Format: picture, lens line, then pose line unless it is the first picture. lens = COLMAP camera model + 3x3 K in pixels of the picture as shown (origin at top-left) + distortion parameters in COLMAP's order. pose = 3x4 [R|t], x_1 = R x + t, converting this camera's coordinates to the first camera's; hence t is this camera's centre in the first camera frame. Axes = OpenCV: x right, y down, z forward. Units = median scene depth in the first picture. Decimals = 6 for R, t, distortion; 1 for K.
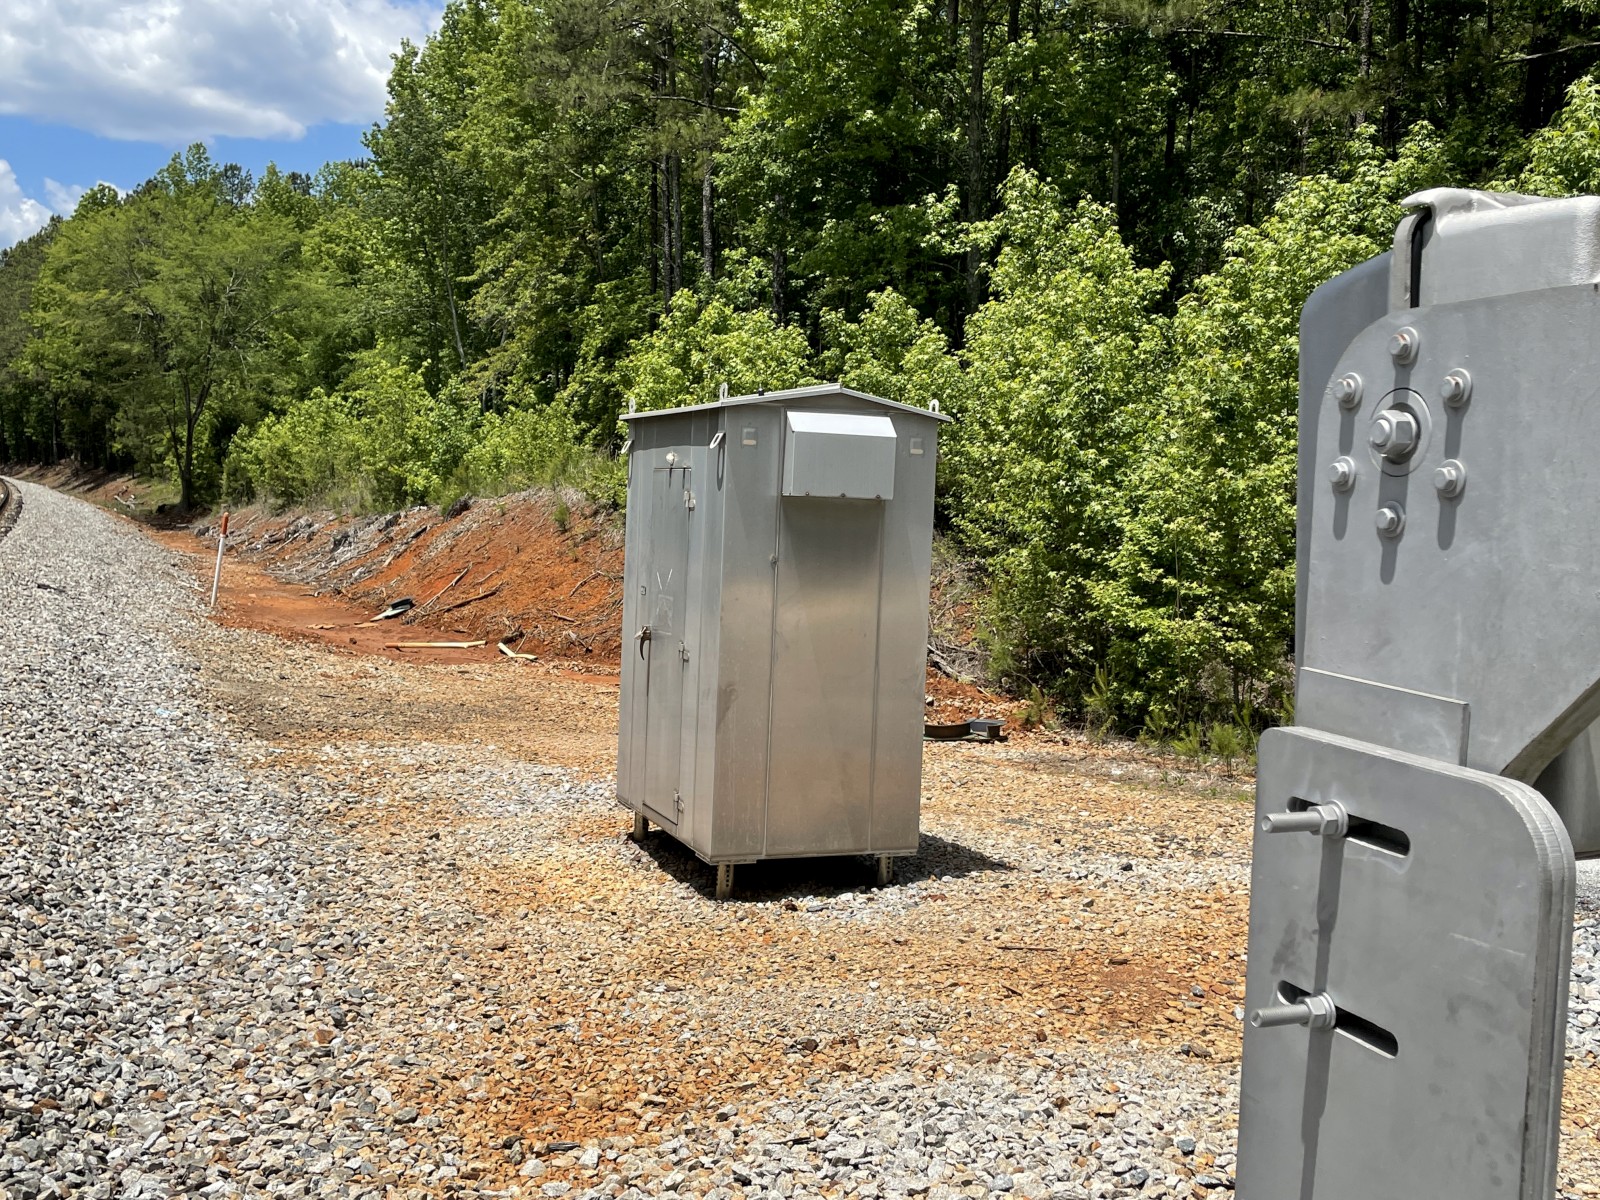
lens RADIAL K [[1639.2, 0, 801.7], [0, 1639.2, 605.7], [0, 0, 1]] dist [0.061037, 0.000000]
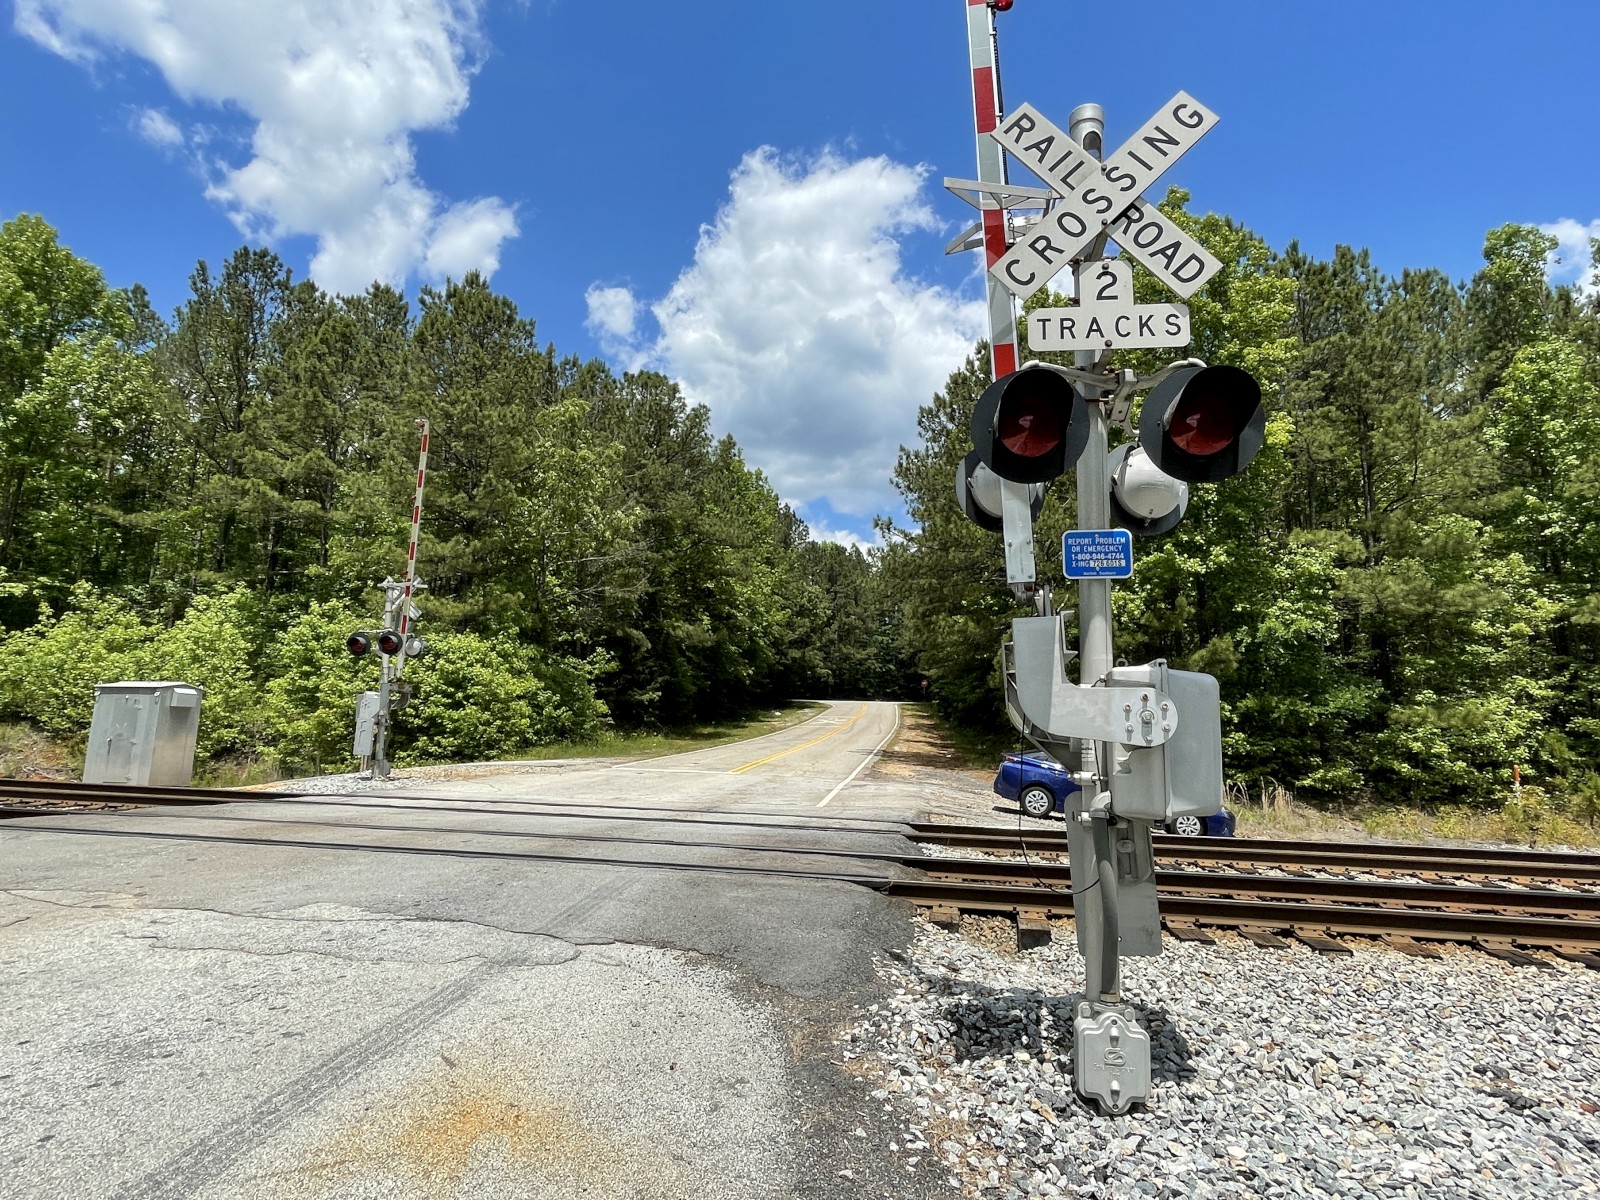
lens RADIAL K [[885.7, 0, 805.3], [0, 885.7, 597.0], [0, 0, 1]] dist [0.001845, -0.001298]
pose [[0.524556, 0.117773, 0.843191, -0.449561], [0.050319, 0.984366, -0.168795, 0.052911], [-0.849888, 0.130971, 0.510429, -0.684012]]
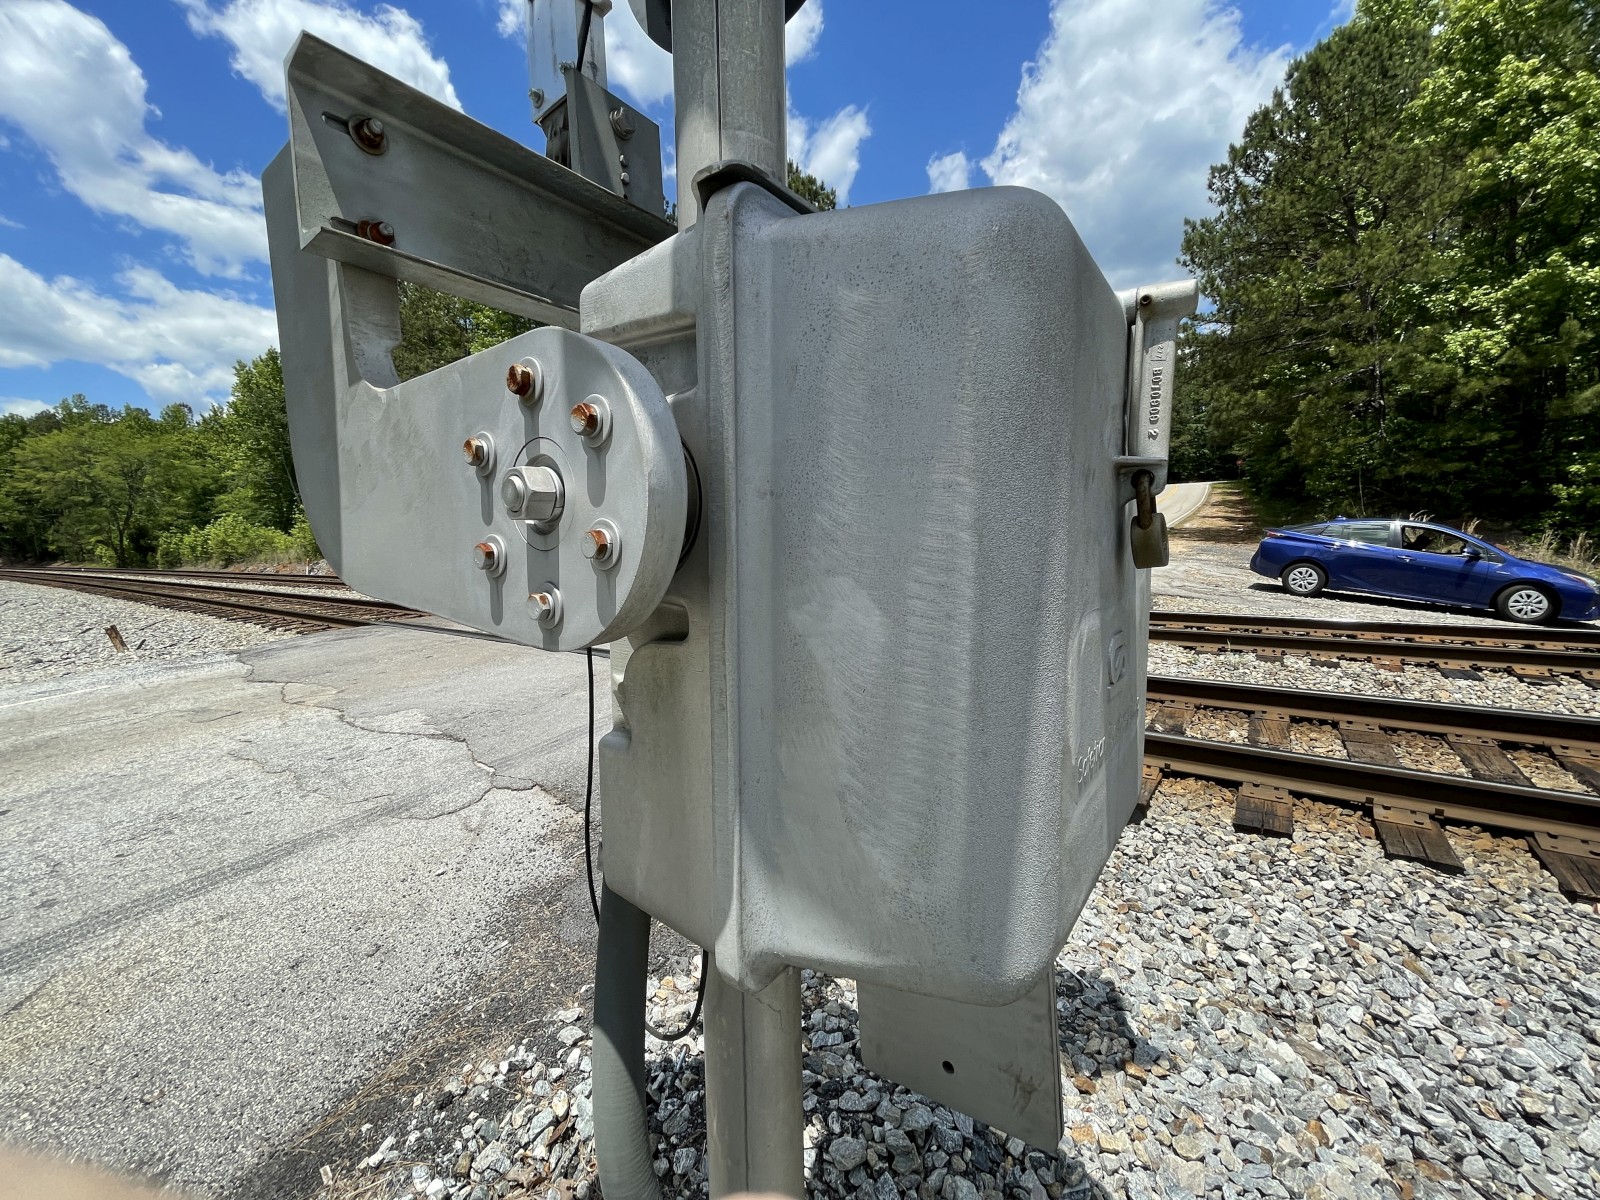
lens RADIAL K [[649.6, 0, 804.3], [0, 649.6, 599.4], [0, 0, 1]] dist [-0.002405, 0.000651]
pose [[0.848591, -0.116548, 0.516053, -0.292251], [0.099565, 0.993185, 0.060583, 0.053316], [-0.519597, -0.000030, 0.854412, -0.674946]]
